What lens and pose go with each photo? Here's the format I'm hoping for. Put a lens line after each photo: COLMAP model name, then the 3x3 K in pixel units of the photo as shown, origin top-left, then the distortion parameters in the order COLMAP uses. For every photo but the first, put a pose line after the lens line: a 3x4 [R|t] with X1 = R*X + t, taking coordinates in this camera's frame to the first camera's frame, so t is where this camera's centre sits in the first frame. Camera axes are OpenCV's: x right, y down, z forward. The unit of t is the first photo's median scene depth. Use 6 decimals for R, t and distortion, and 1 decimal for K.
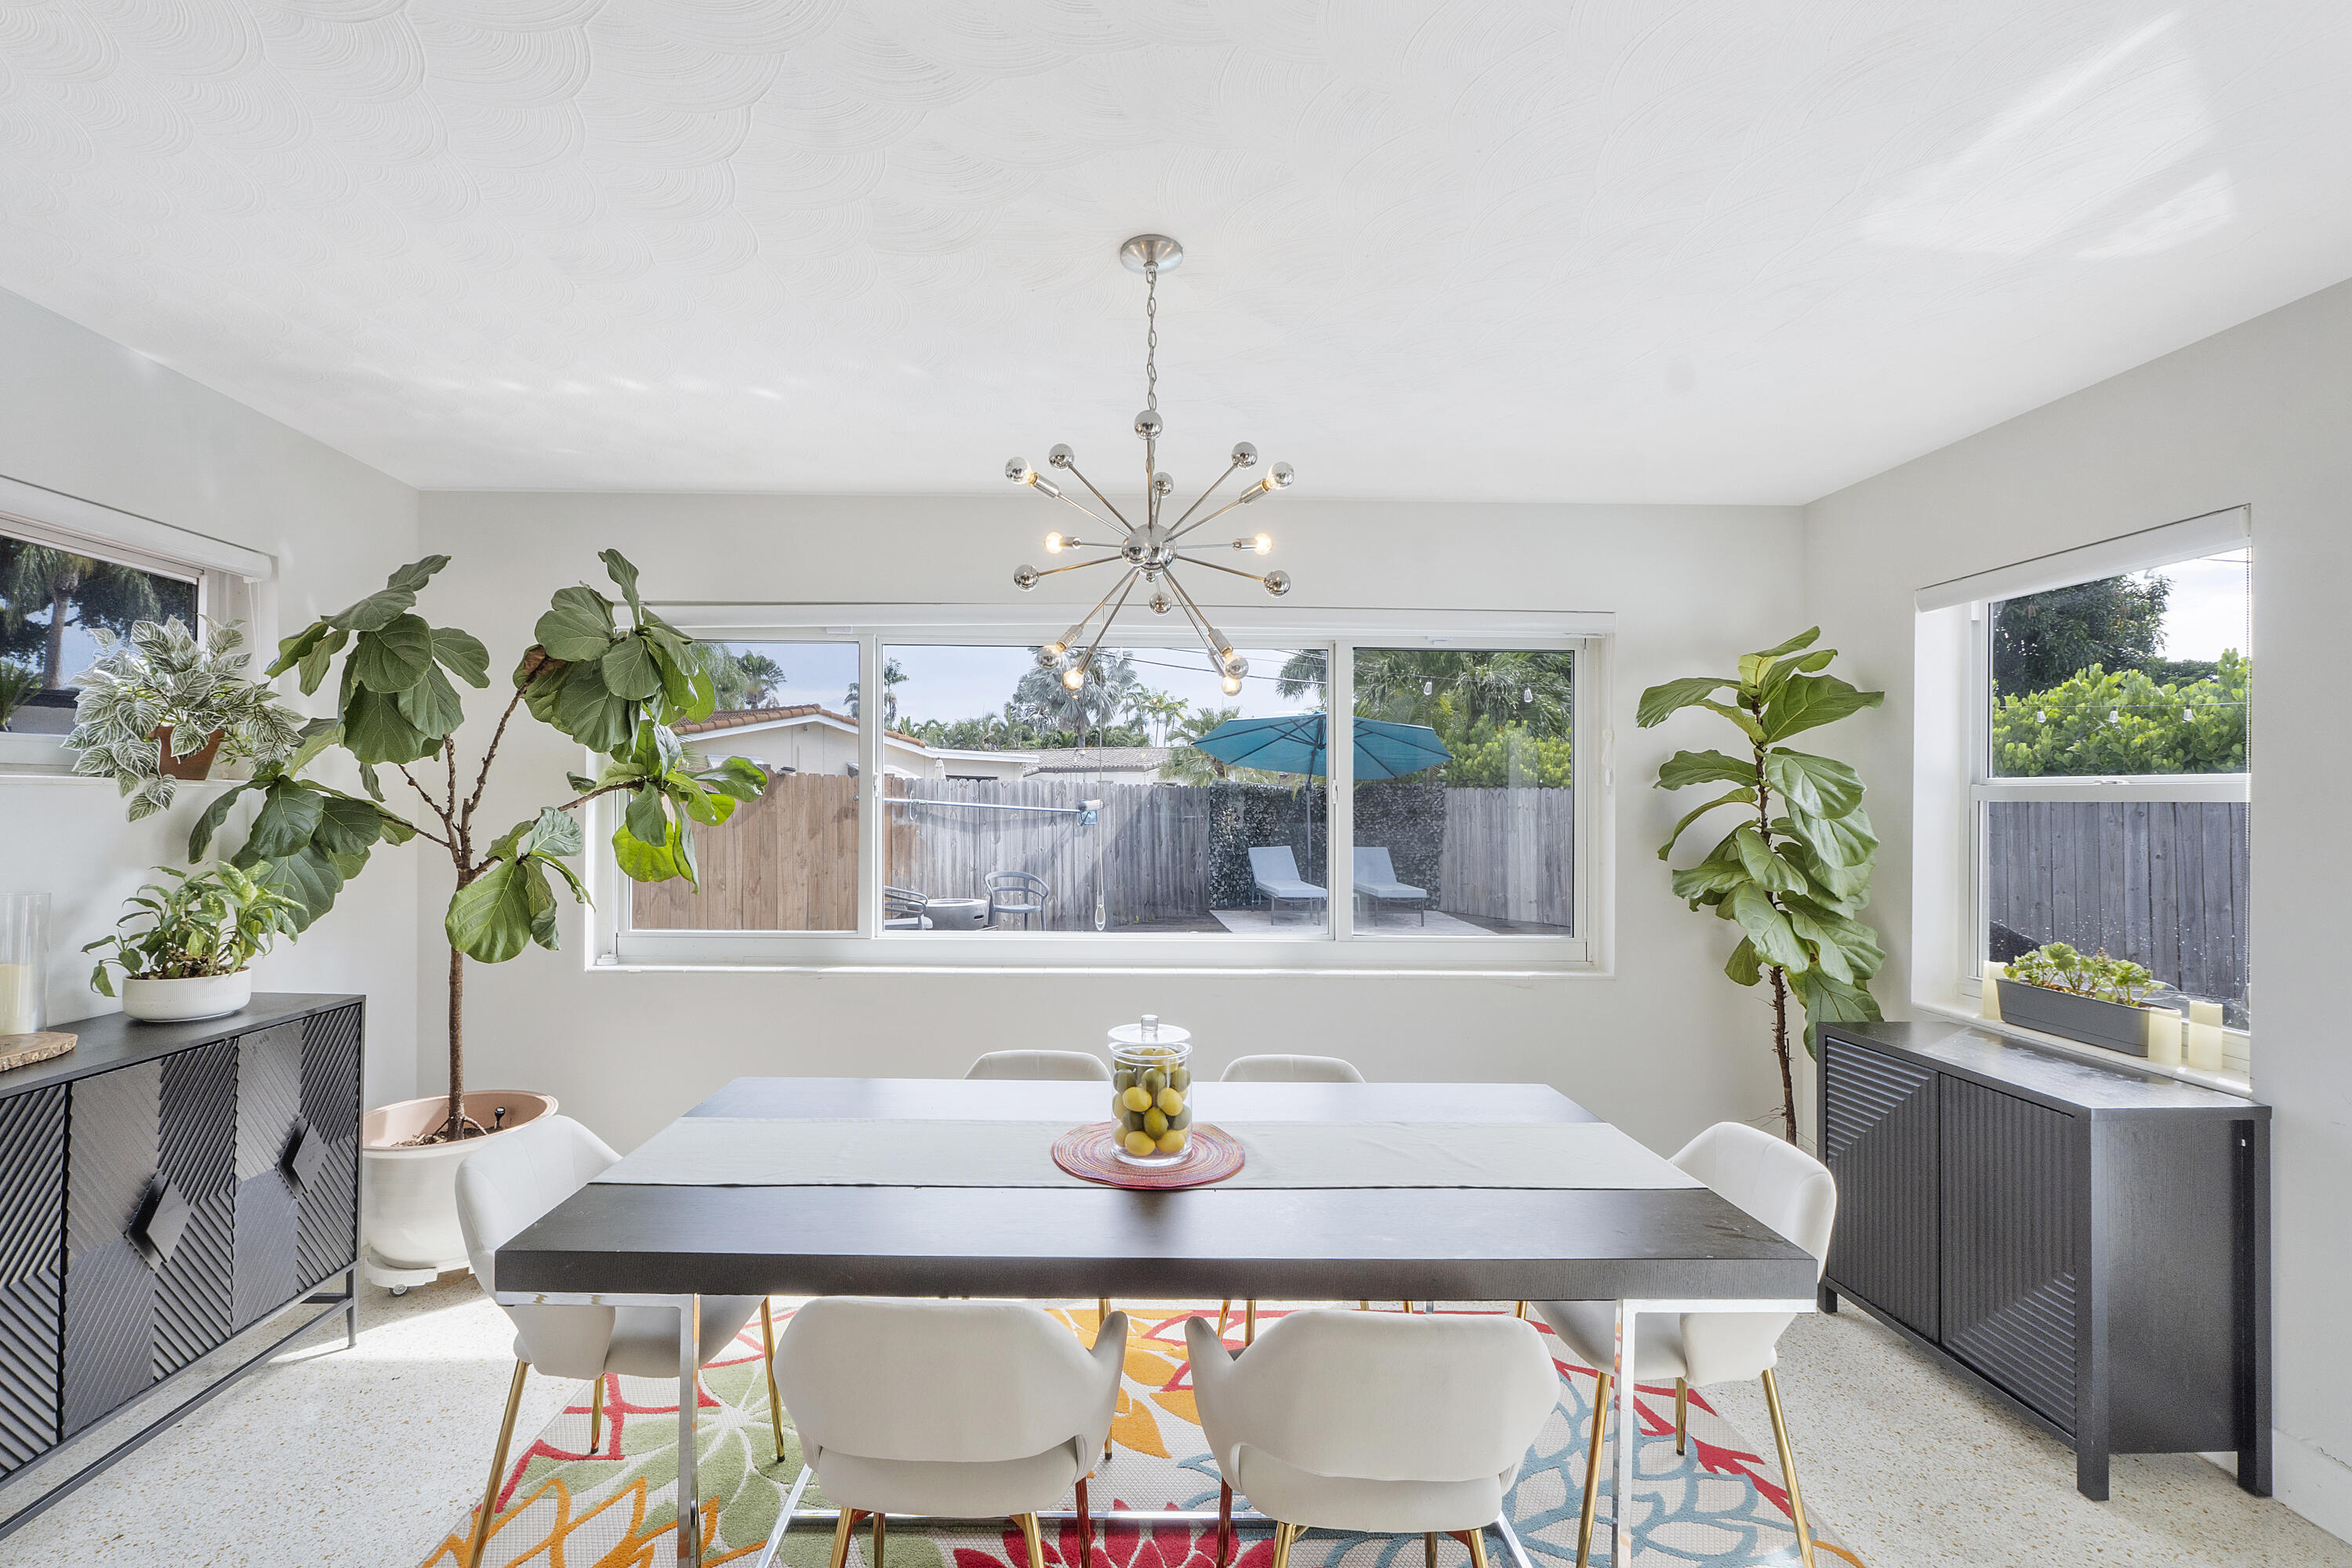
lens RADIAL K [[1000.0, 0, 1152.9], [0, 1000.0, 784.3], [0, 0, 1]] dist [0.001373, 0.000036]
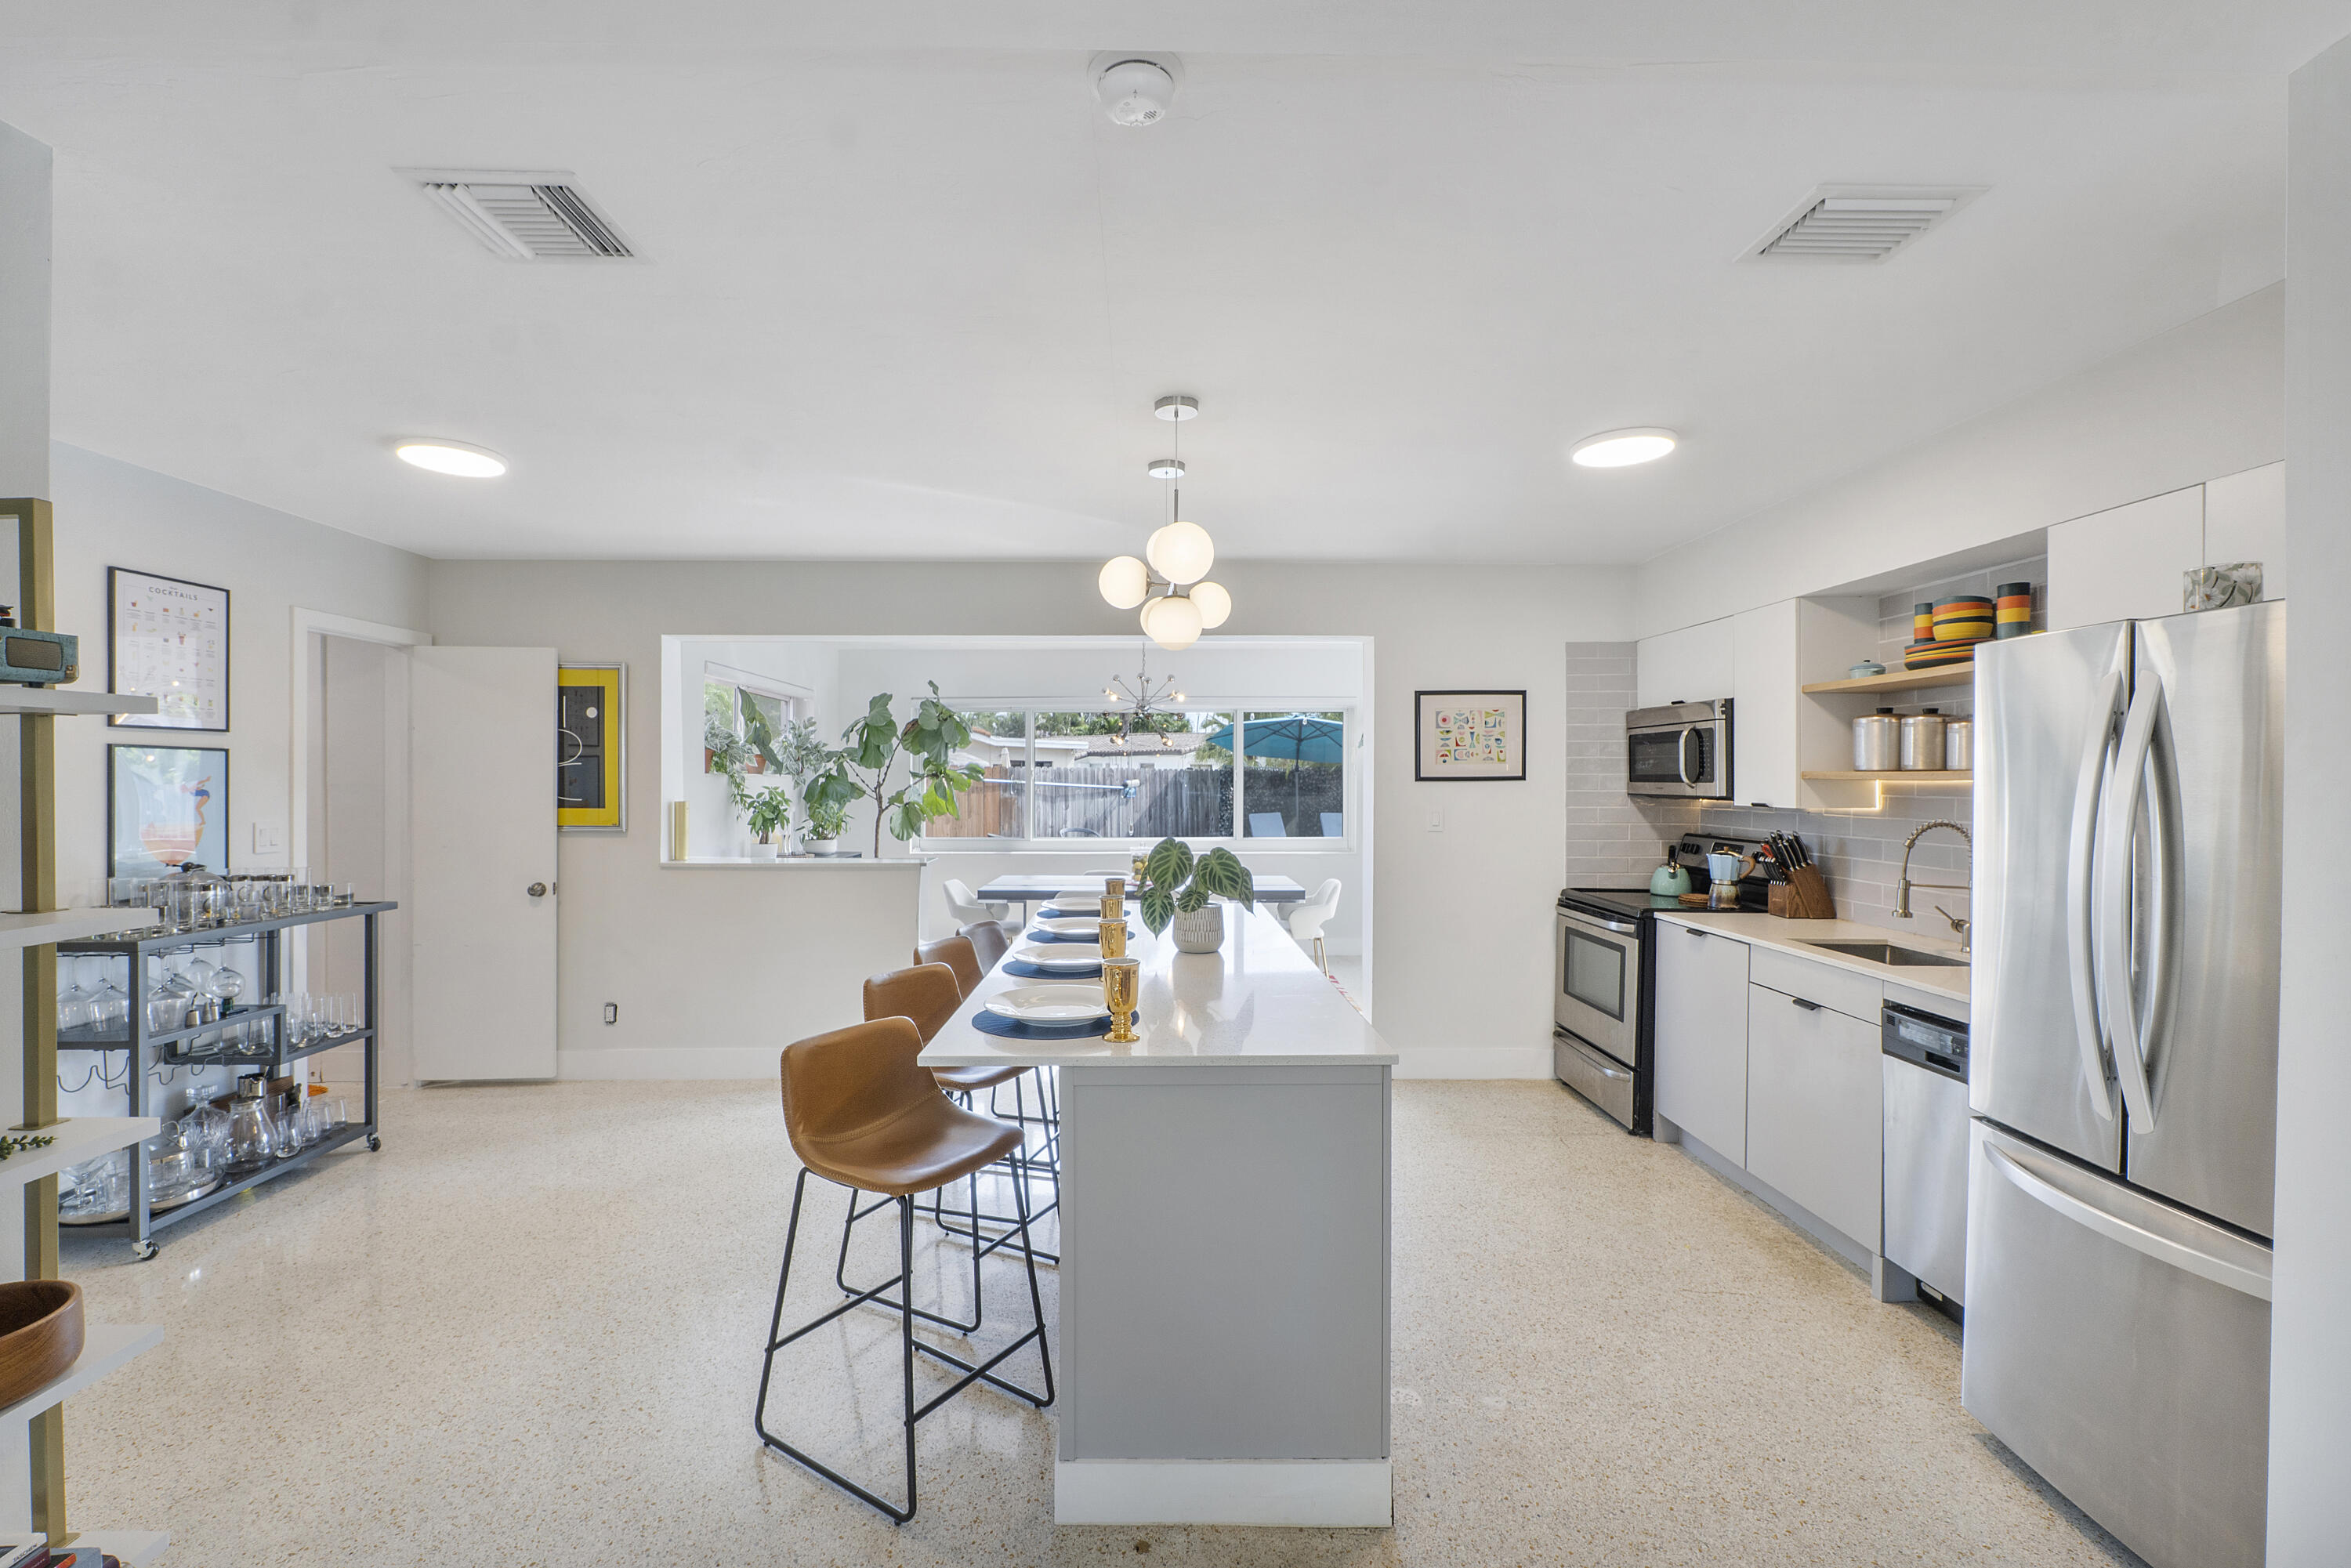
lens RADIAL K [[999.6, 0, 1184.4], [0, 999.6, 783.0], [0, 0, 1]] dist [0.001373, 0.000036]
pose [[0.999874, -0.007386, -0.014044, 0.029264], [0.007634, 0.999814, 0.017688, -0.004635], [0.013911, -0.017793, 0.999745, -0.360596]]
